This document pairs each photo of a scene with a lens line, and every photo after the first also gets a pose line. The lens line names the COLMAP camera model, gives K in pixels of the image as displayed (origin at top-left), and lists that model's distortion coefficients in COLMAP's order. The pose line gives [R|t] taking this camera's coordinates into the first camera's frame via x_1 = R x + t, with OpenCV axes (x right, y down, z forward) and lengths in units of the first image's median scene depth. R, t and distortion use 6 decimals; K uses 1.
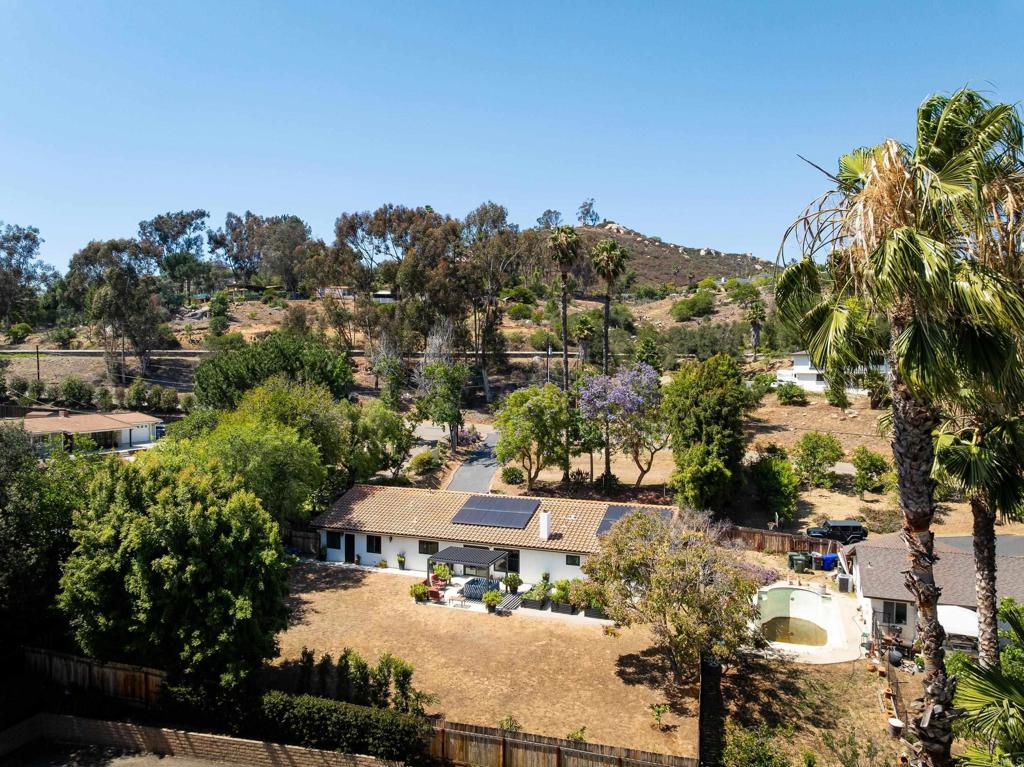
lens RADIAL K [[722.2, 0, 508.6], [0, 722.2, 387.8], [0, 0, 1]] dist [-0.040505, 0.004579]
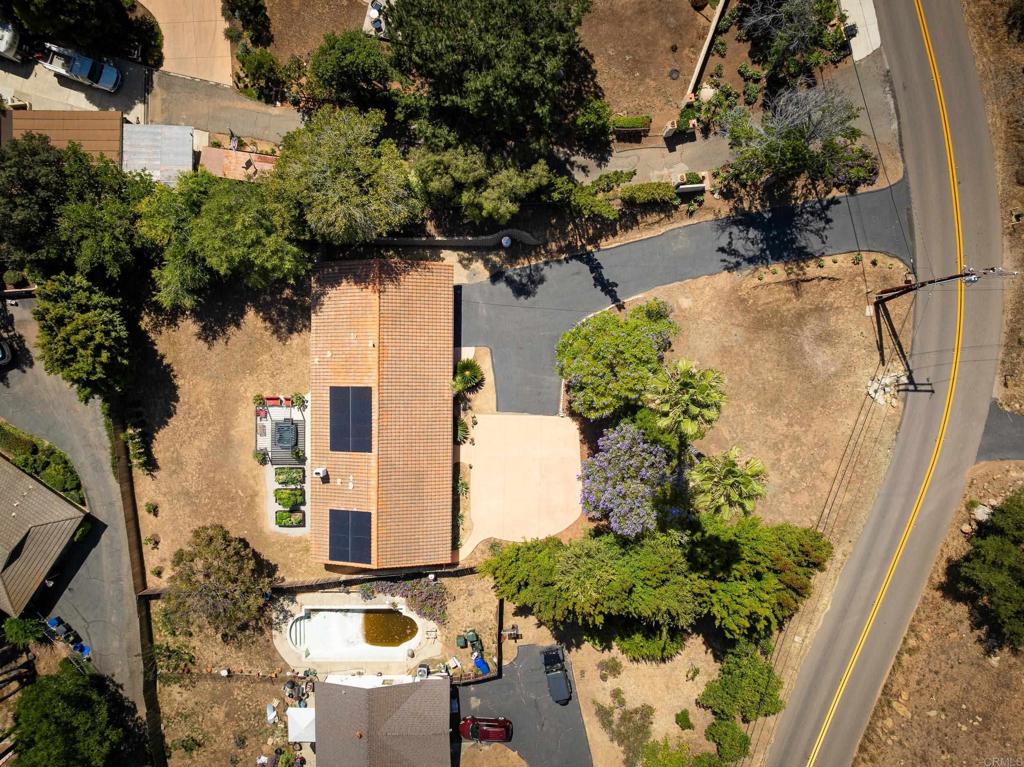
lens RADIAL K [[722.2, 0, 516.4], [0, 722.2, 379.0], [0, 0, 1]] dist [-0.040505, 0.004579]
pose [[0.357414, 0.933855, 0.013022, 0.004481], [-0.030193, -0.002382, 0.999541, -1.039774], [0.933458, -0.357643, 0.027345, 1.272844]]
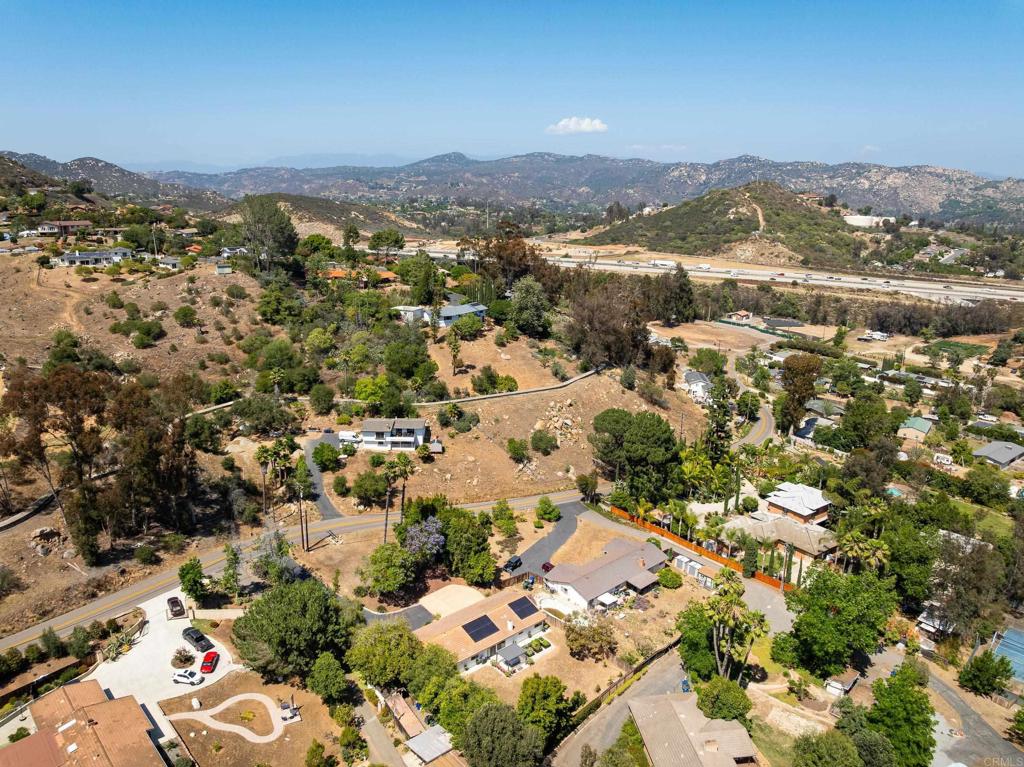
lens RADIAL K [[722.2, 0, 509.1], [0, 722.2, 387.5], [0, 0, 1]] dist [-0.040505, 0.004579]
pose [[0.458584, -0.230647, 0.858197, -1.907985], [0.009305, 0.966924, 0.254895, -1.257144], [-0.888602, -0.108905, 0.445562, -0.079752]]
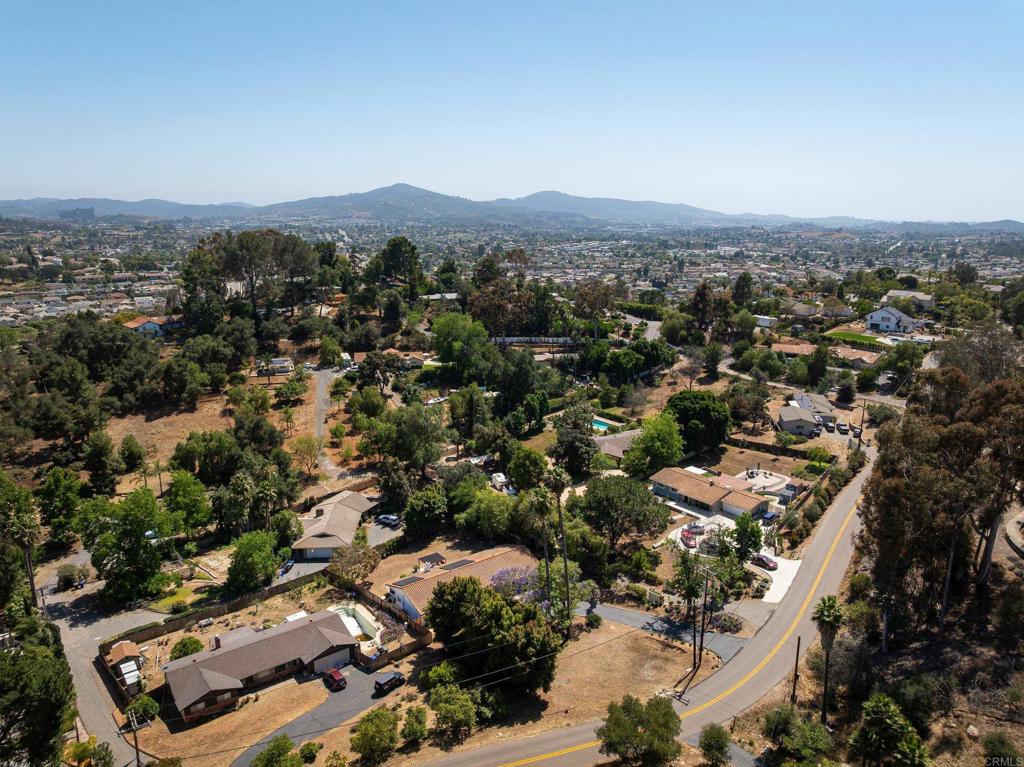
lens RADIAL K [[722.2, 0, 507.5], [0, 722.2, 385.0], [0, 0, 1]] dist [-0.040505, 0.004579]
pose [[-0.525007, 0.200895, -0.827049, 1.873553], [-0.024678, 0.967741, 0.250735, -1.086527], [0.850740, 0.152047, -0.503113, 2.359973]]
